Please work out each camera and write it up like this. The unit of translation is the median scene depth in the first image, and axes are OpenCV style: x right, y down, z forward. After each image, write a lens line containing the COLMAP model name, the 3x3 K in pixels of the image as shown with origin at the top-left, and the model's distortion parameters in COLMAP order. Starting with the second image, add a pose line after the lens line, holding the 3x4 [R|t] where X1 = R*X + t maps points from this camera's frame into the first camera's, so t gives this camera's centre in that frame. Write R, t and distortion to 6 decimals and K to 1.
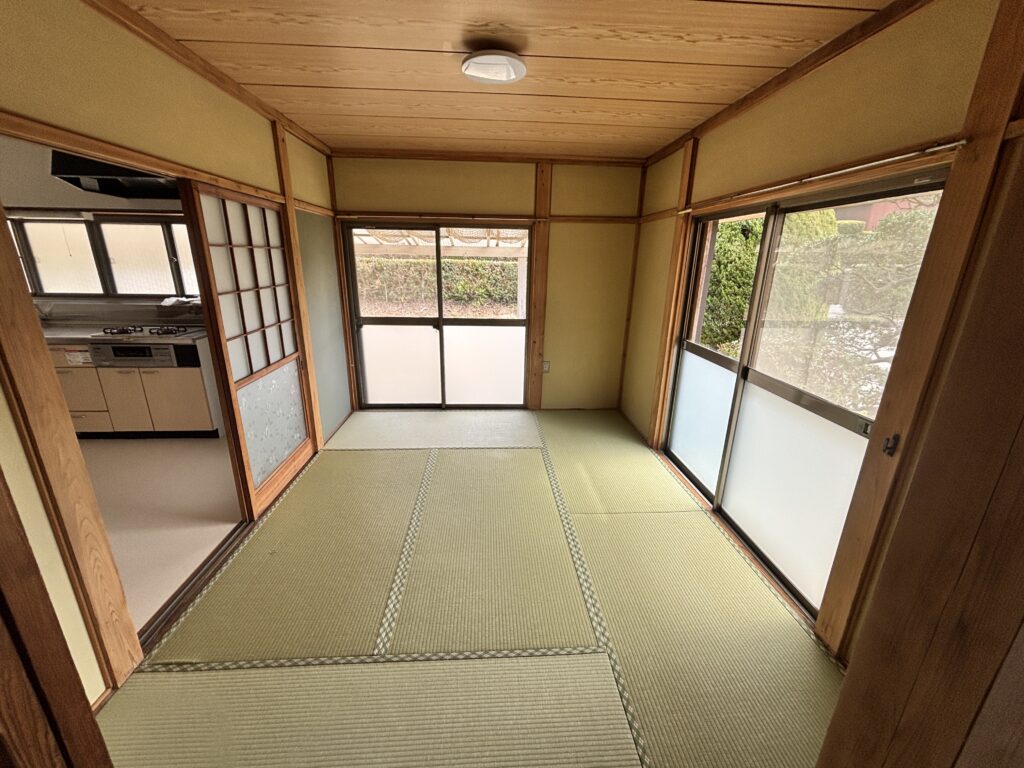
lens RADIAL K [[416.8, 0, 506.0], [0, 416.8, 383.9], [0, 0, 1]] dist [0.005959, -0.000080]
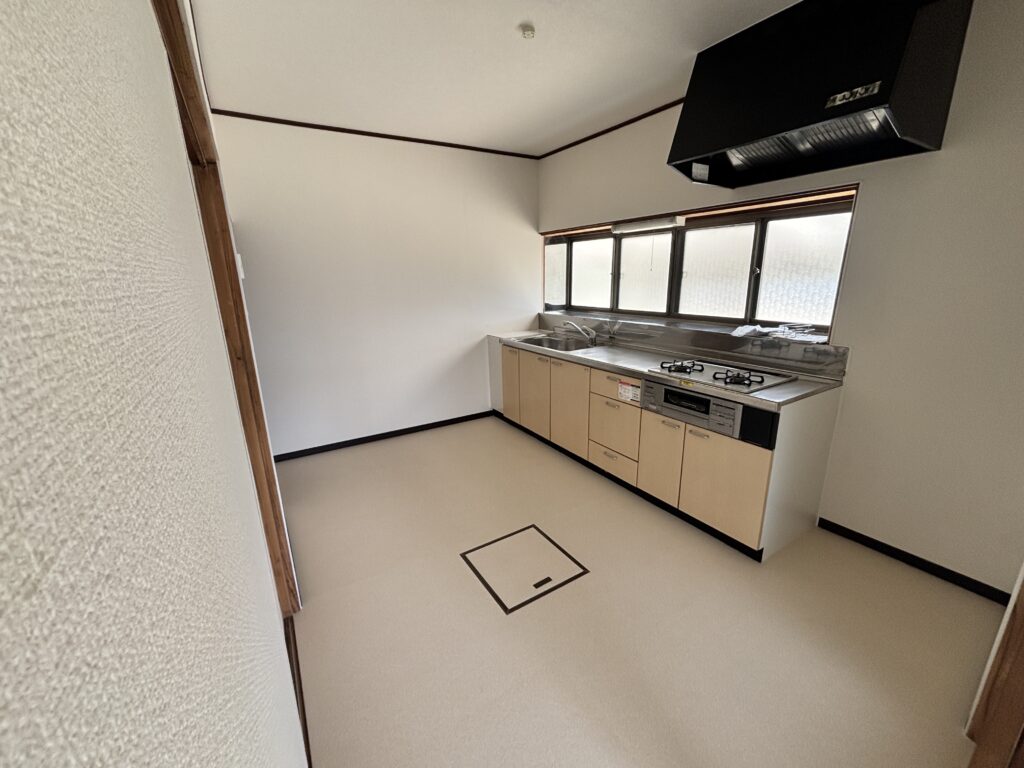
lens RADIAL K [[416.8, 0, 511.7], [0, 416.8, 382.5], [0, 0, 1]] dist [0.005959, -0.000080]
pose [[0.486207, 0.199282, -0.850817, -0.431495], [-0.228734, 0.968725, 0.096188, -0.104834], [0.843376, 0.147843, 0.516584, 0.374269]]
